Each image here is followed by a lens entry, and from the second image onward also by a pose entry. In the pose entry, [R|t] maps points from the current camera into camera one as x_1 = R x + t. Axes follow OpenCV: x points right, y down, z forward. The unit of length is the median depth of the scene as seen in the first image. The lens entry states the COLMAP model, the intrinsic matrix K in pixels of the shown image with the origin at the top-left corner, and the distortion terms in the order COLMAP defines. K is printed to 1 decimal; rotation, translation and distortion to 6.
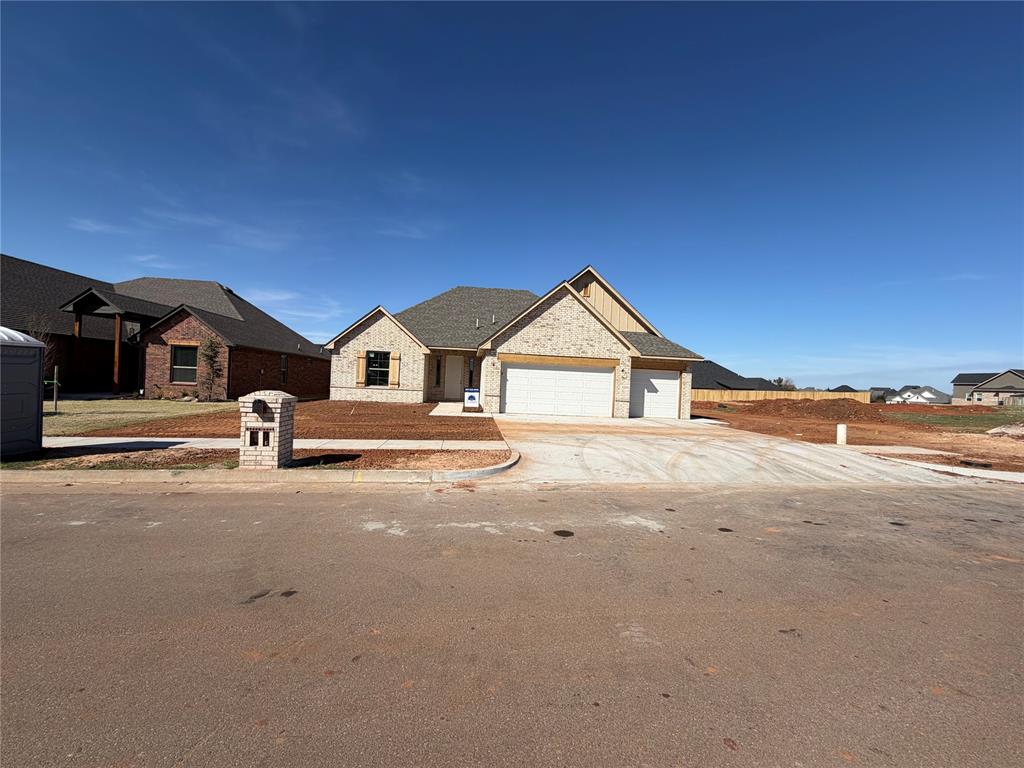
lens RADIAL K [[403.1, 0, 512.0], [0, 403.1, 384.0], [0, 0, 1]] dist [0.000417, 0.000038]
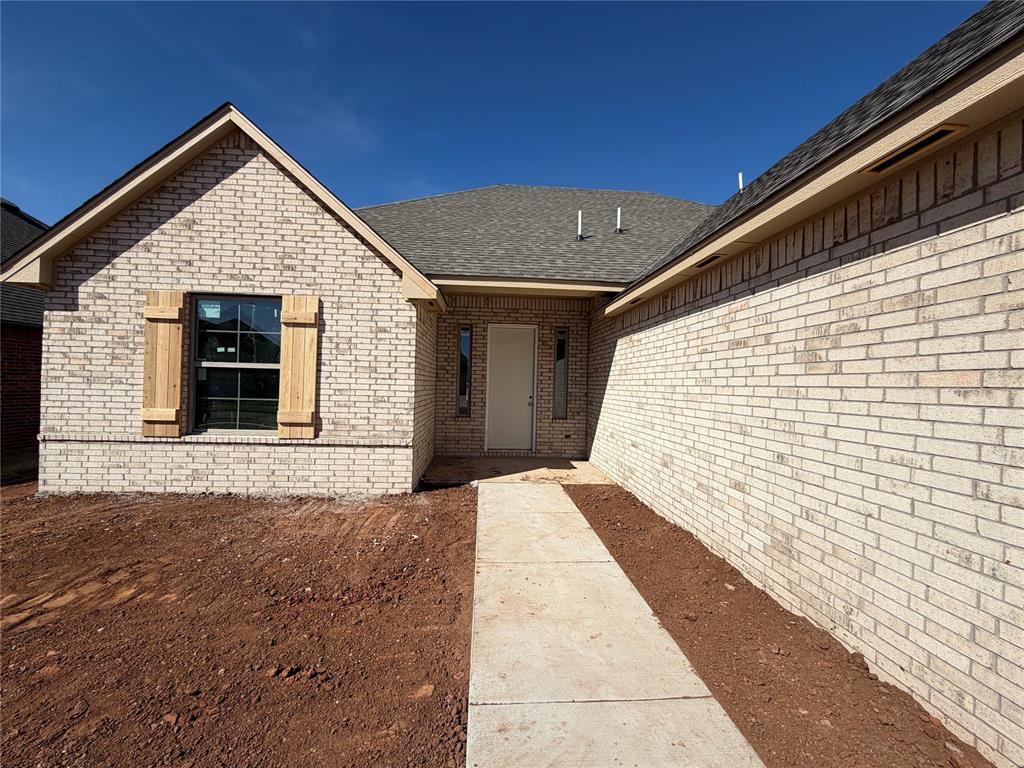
lens RADIAL K [[403.1, 0, 512.0], [0, 403.1, 384.0], [0, 0, 1]] dist [0.000417, 0.000038]
pose [[0.998962, -0.016822, -0.042322, -0.147839], [0.016690, 0.999855, -0.003477, -0.021139], [0.042374, 0.002767, 0.999098, 0.756262]]
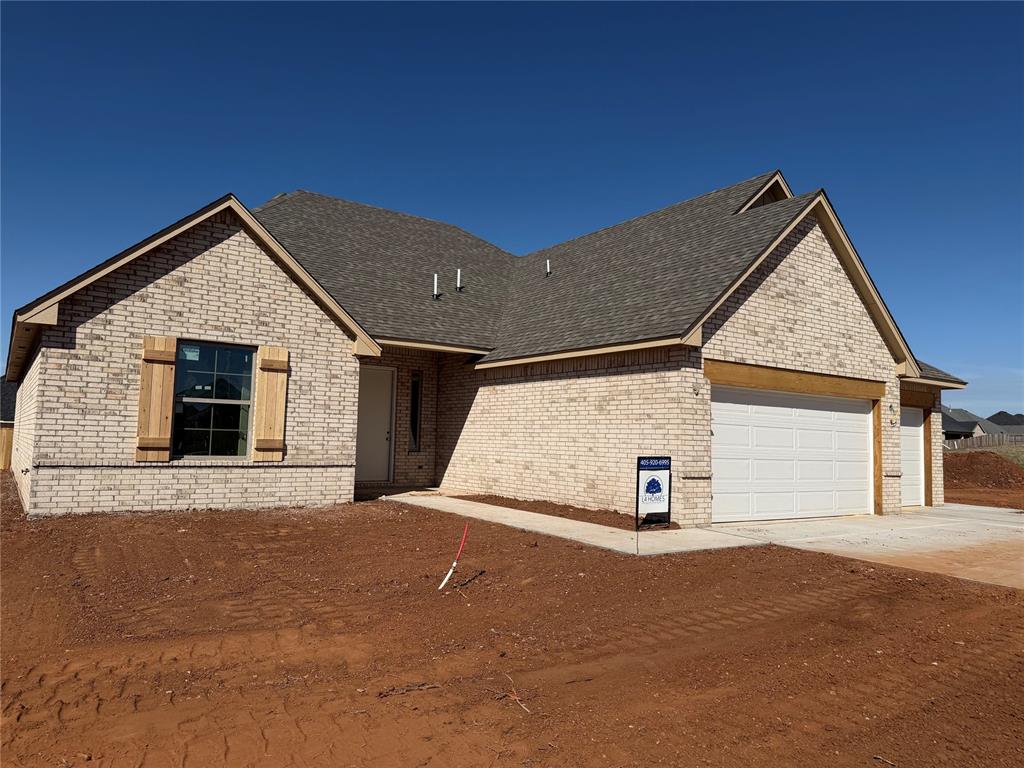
lens RADIAL K [[716.2, 0, 512.0], [0, 716.2, 384.0], [0, 0, 1]] dist [0.108128, -0.174993]
pose [[0.872100, 0.017290, 0.489022, -0.405923], [0.012591, 0.998252, -0.057748, -0.015151], [-0.489166, 0.056519, 0.870358, 0.415454]]
